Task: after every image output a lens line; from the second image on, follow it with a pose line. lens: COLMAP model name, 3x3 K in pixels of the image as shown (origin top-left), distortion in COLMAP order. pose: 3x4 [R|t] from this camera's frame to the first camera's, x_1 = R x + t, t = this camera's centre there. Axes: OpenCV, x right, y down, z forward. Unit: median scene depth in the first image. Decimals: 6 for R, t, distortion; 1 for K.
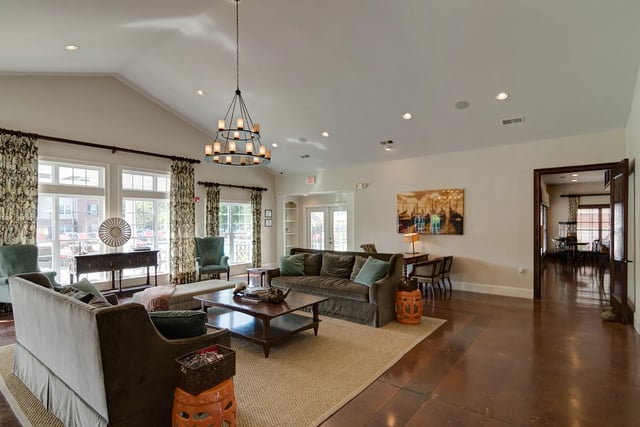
lens RADIAL K [[329.3, 0, 302.9], [0, 329.3, 224.5], [0, 0, 1]] dist [-0.003109, 0.000227]
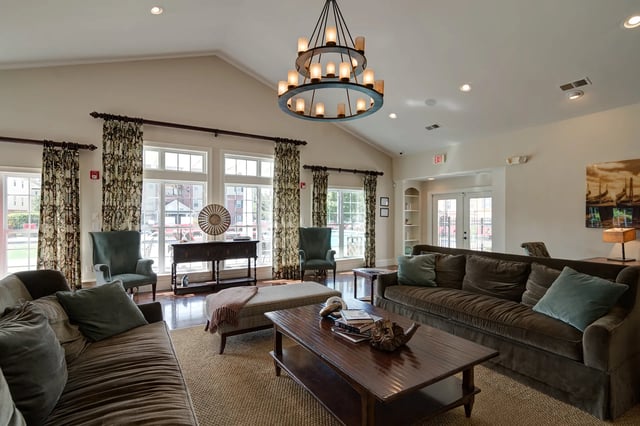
lens RADIAL K [[297.1, 0, 307.6], [0, 297.1, 217.3], [0, 0, 1]] dist [-0.001091, 0.000197]
pose [[0.934032, 0.008956, -0.357078, -0.020342], [-0.009465, 0.999955, 0.000323, 0.012173], [0.357065, 0.003078, 0.934075, 0.278309]]
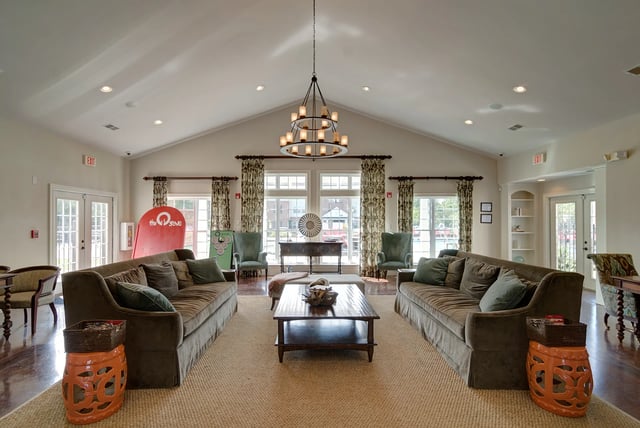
lens RADIAL K [[308.9, 0, 318.5], [0, 308.9, 219.6], [0, 0, 1]] dist [-0.005933, -0.000322]
pose [[0.632640, 0.001816, -0.774444, 0.308816], [-0.009451, 0.999941, -0.005376, 0.007424], [0.774388, 0.010720, 0.632620, 0.270017]]
